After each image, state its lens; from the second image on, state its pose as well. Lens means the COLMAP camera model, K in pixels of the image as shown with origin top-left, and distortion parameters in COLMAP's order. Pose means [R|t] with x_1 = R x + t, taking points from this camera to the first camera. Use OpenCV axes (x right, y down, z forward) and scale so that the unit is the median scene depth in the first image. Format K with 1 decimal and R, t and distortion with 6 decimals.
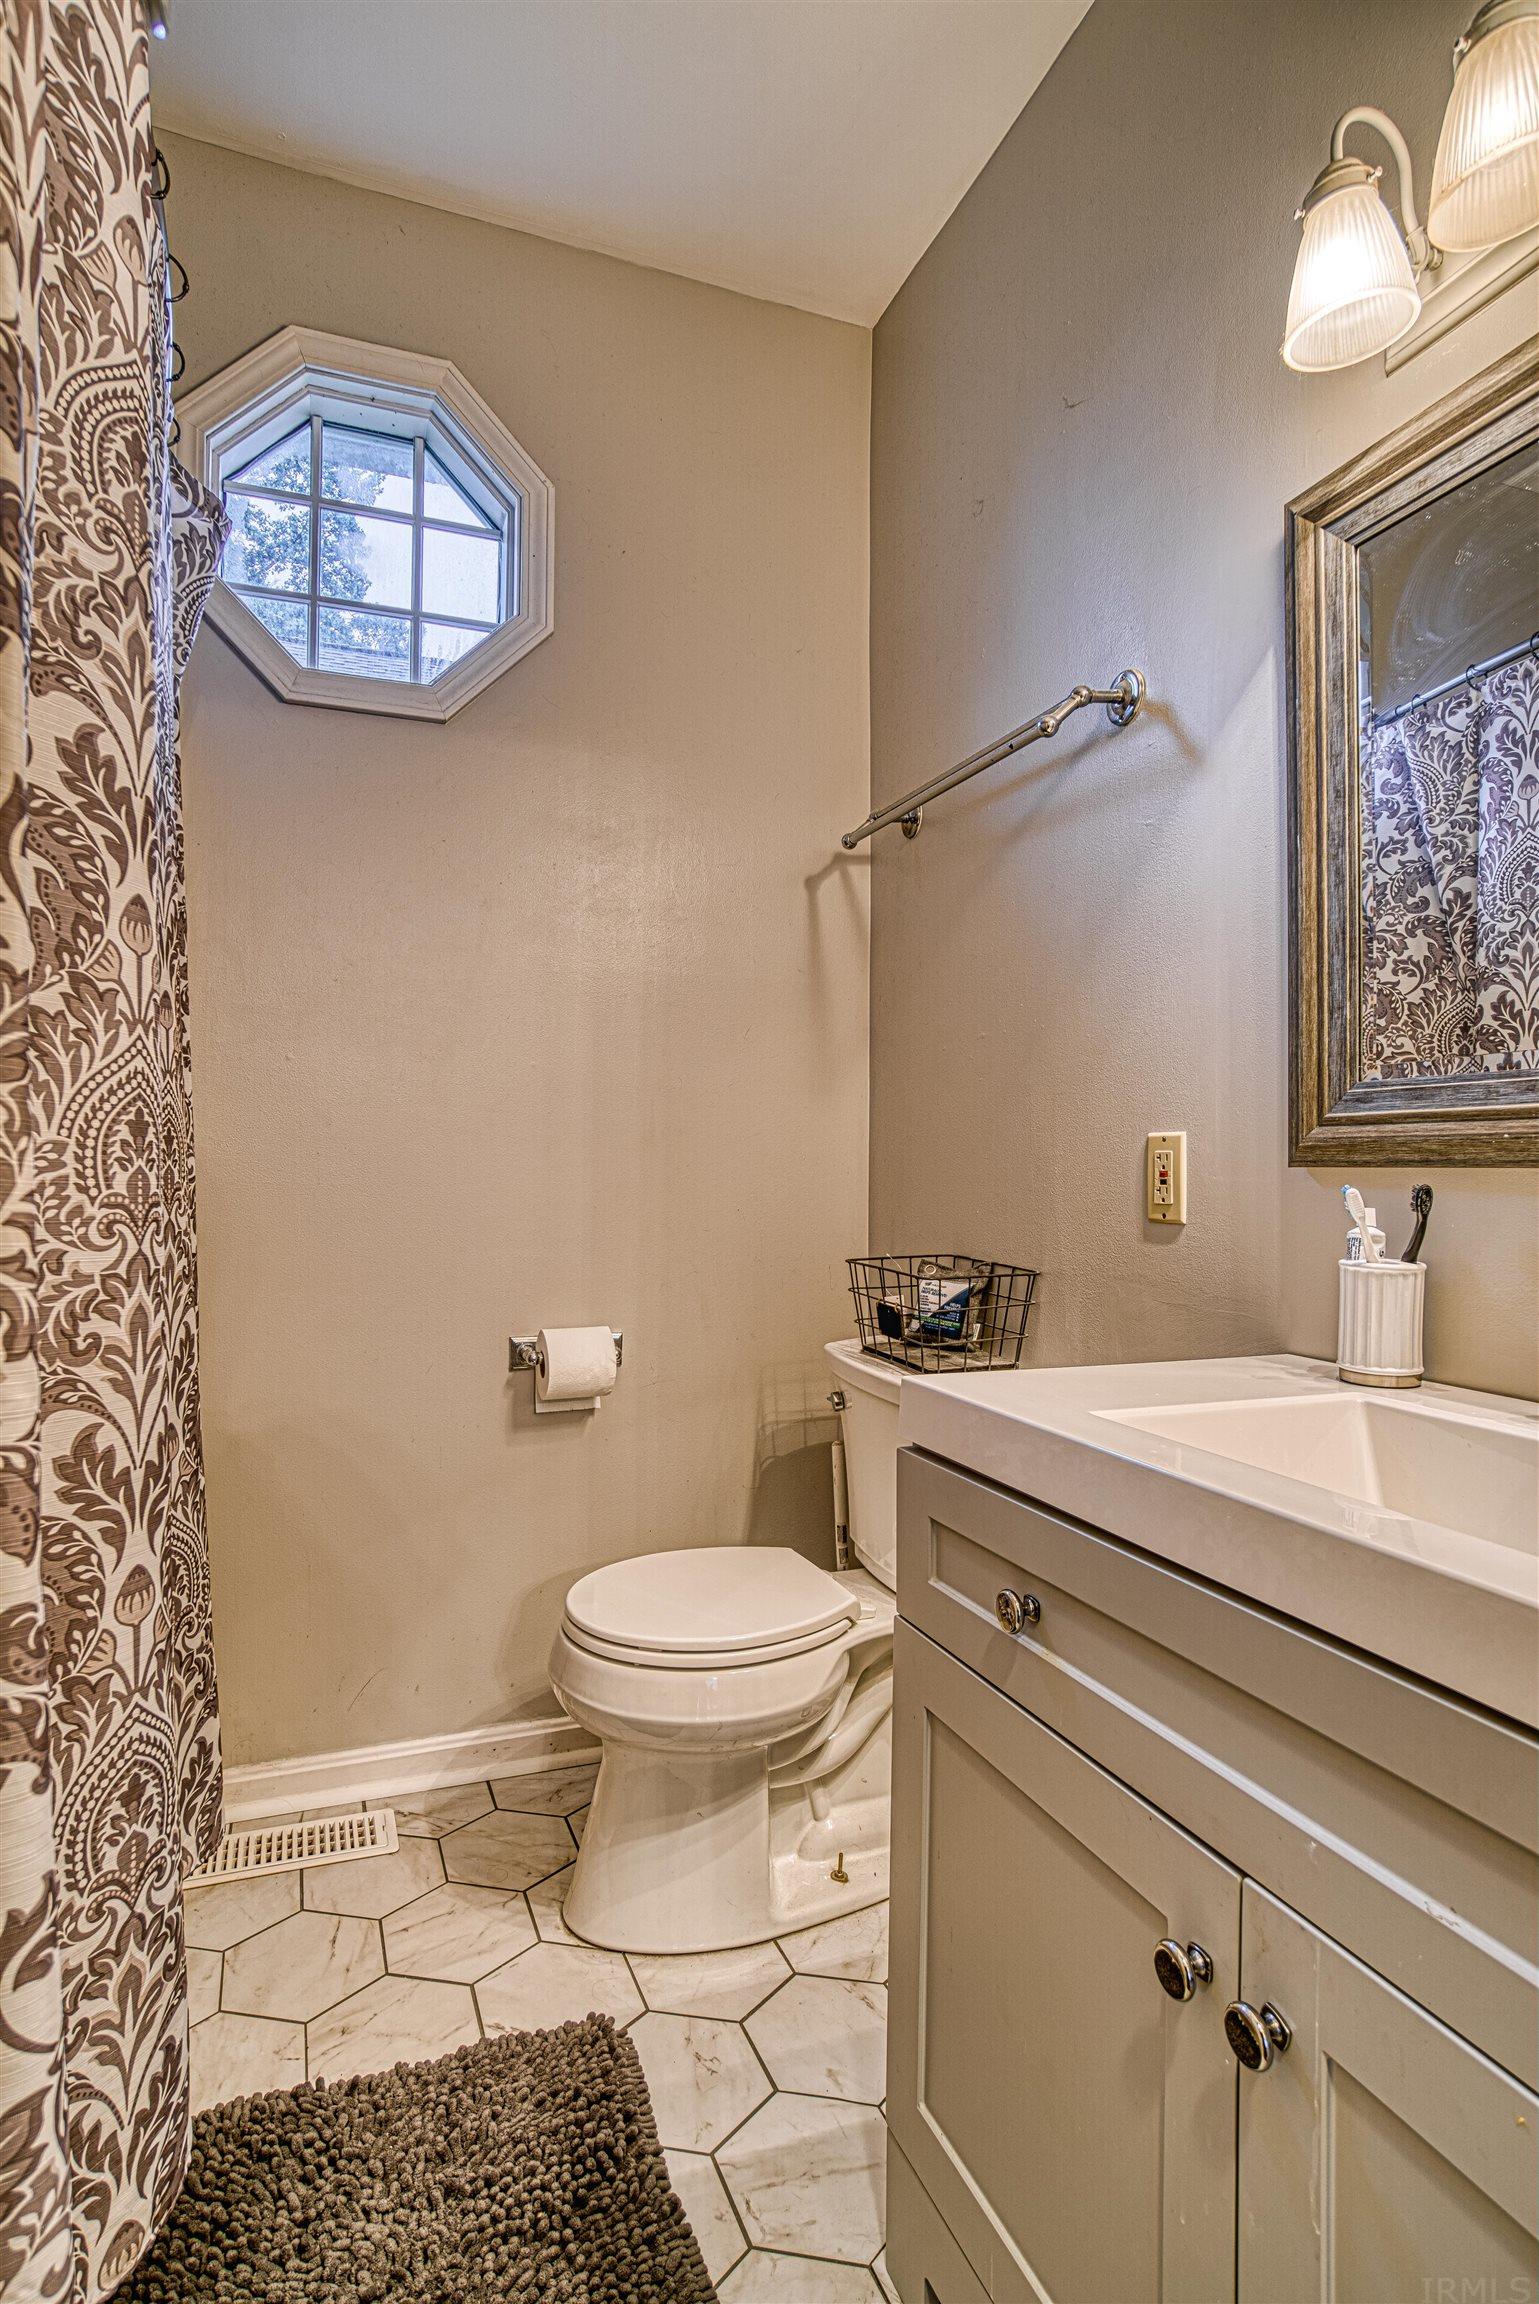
lens RADIAL K [[1223.1, 0, 766.6], [0, 1223.1, 1150.4], [0, 0, 1]] dist [-0.028152, 0.000174]
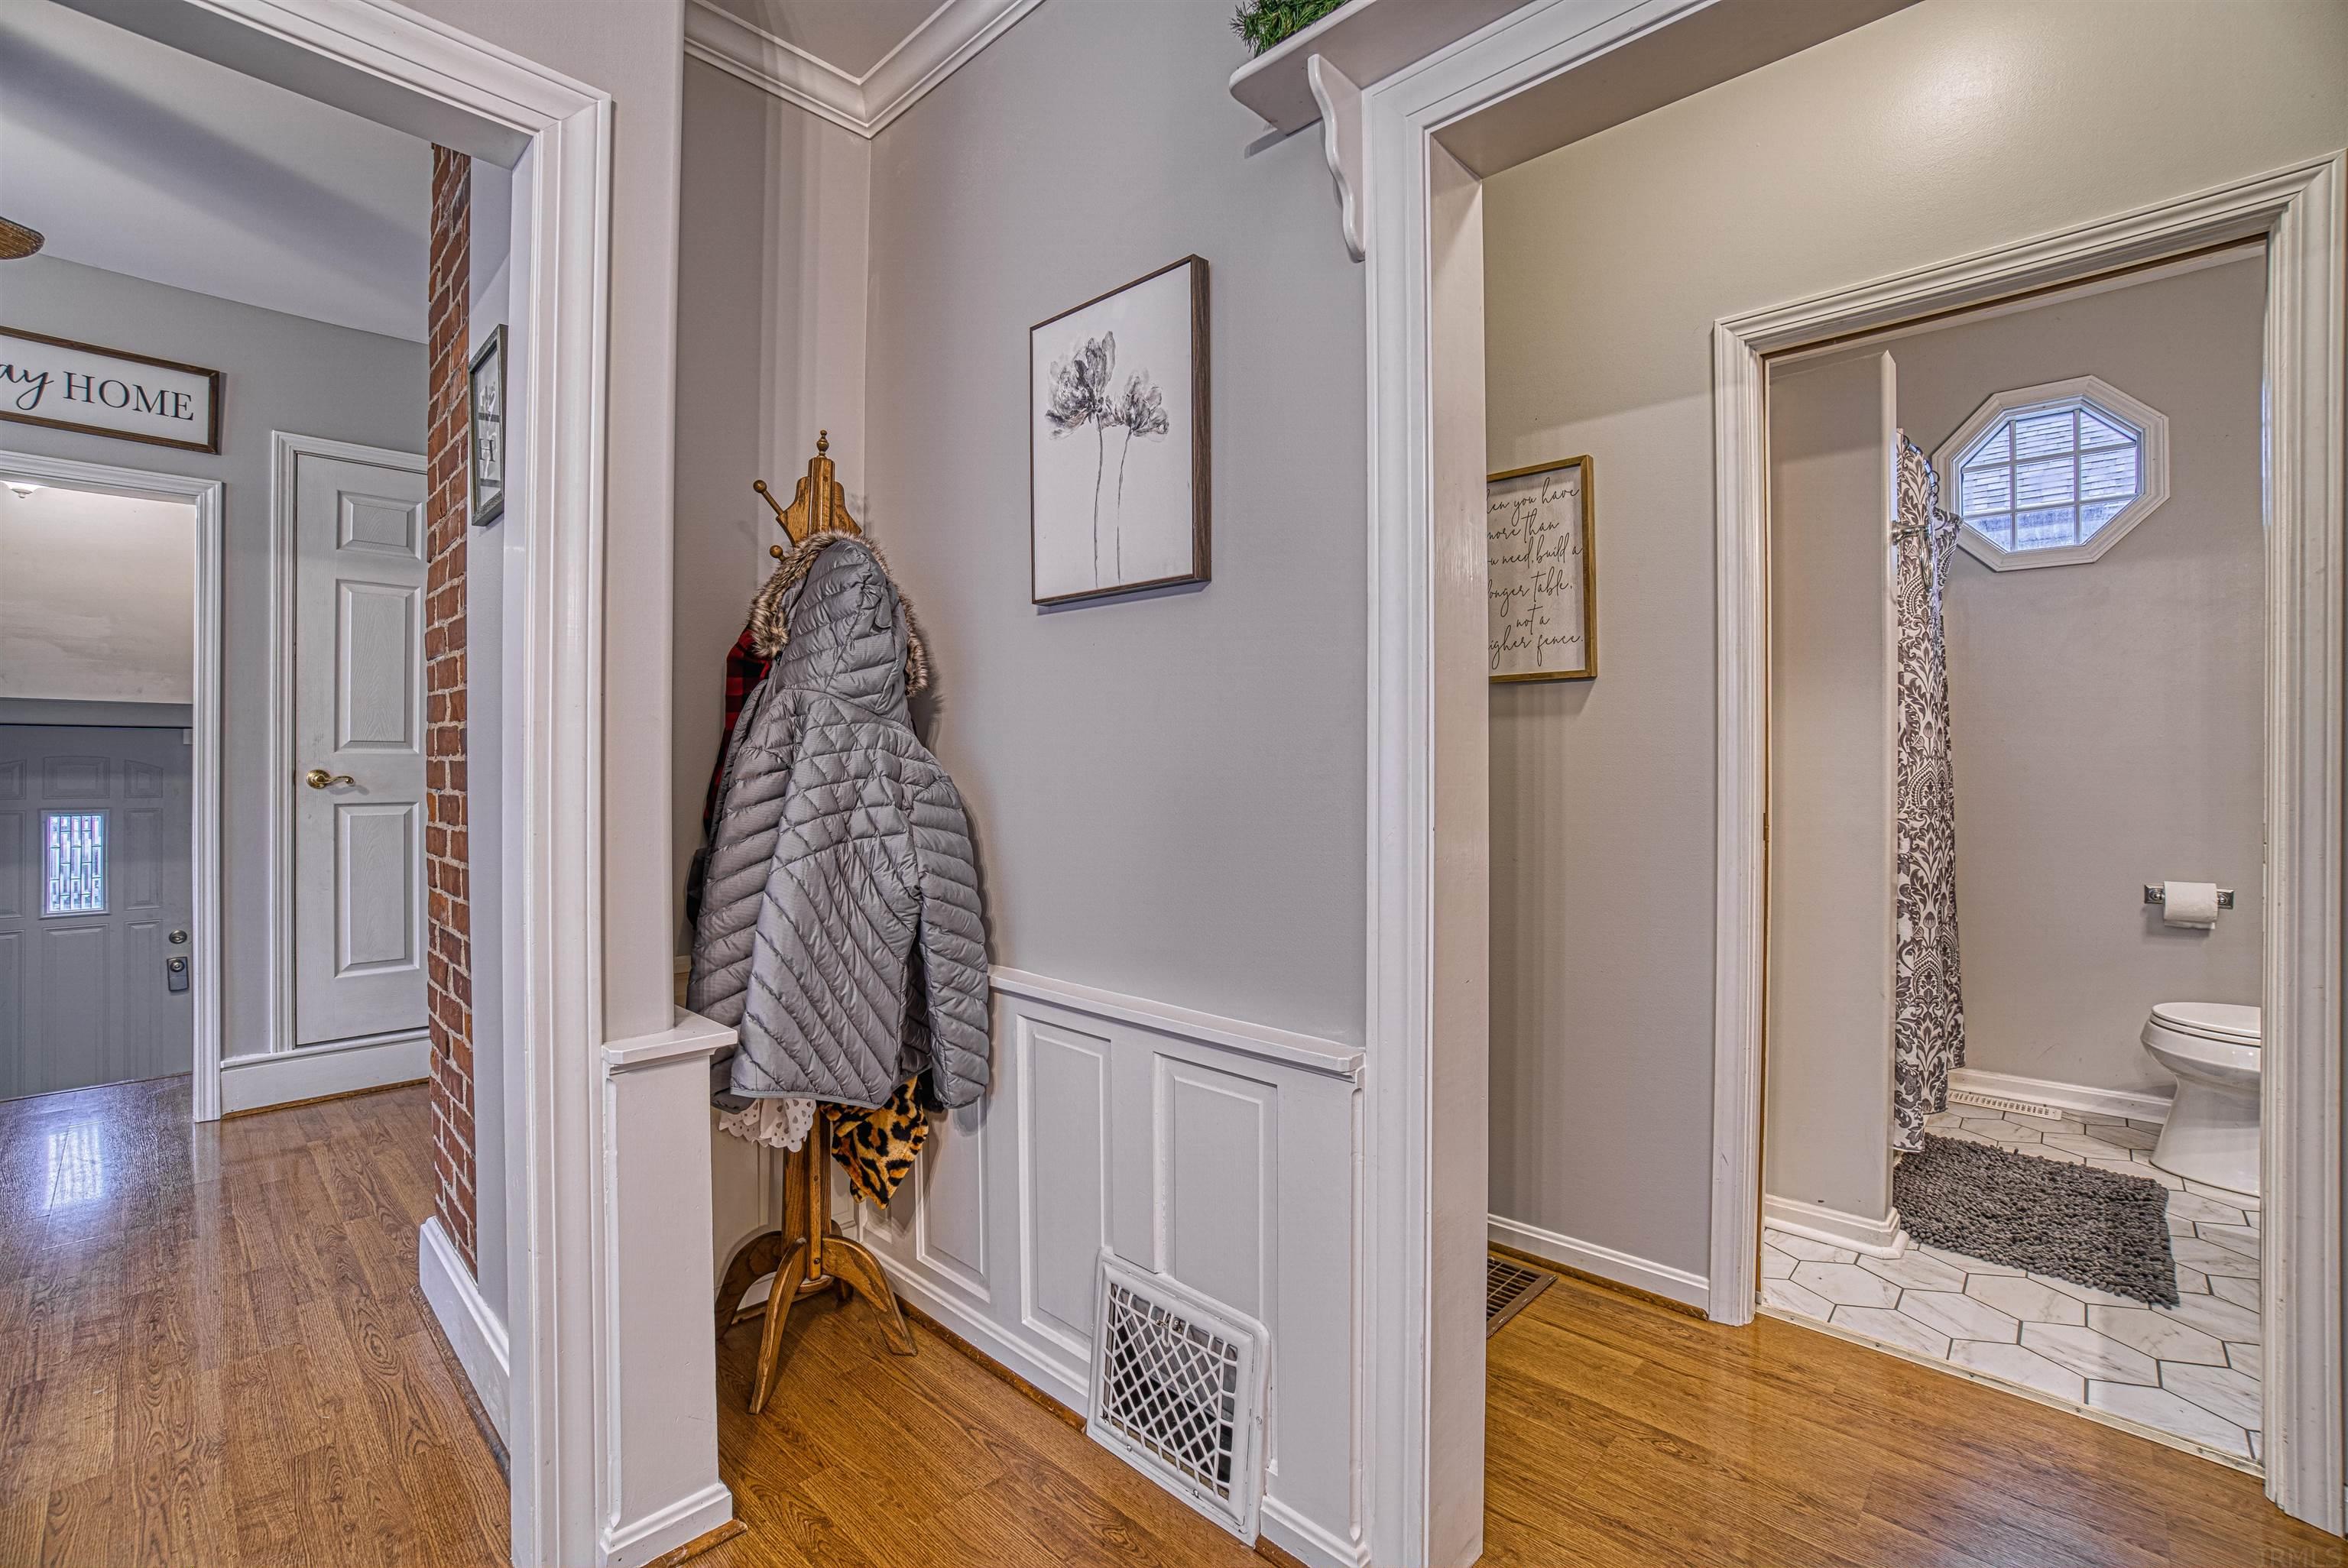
lens RADIAL K [[1014.7, 0, 1167.5], [0, 1014.7, 772.6], [0, 0, 1]] dist [-0.031339, 0.001448]
pose [[0.432014, -0.005616, -0.901849, 0.645829], [0.014542, 0.999894, 0.000740, -0.053316], [0.901750, -0.013435, 0.432050, -1.277381]]
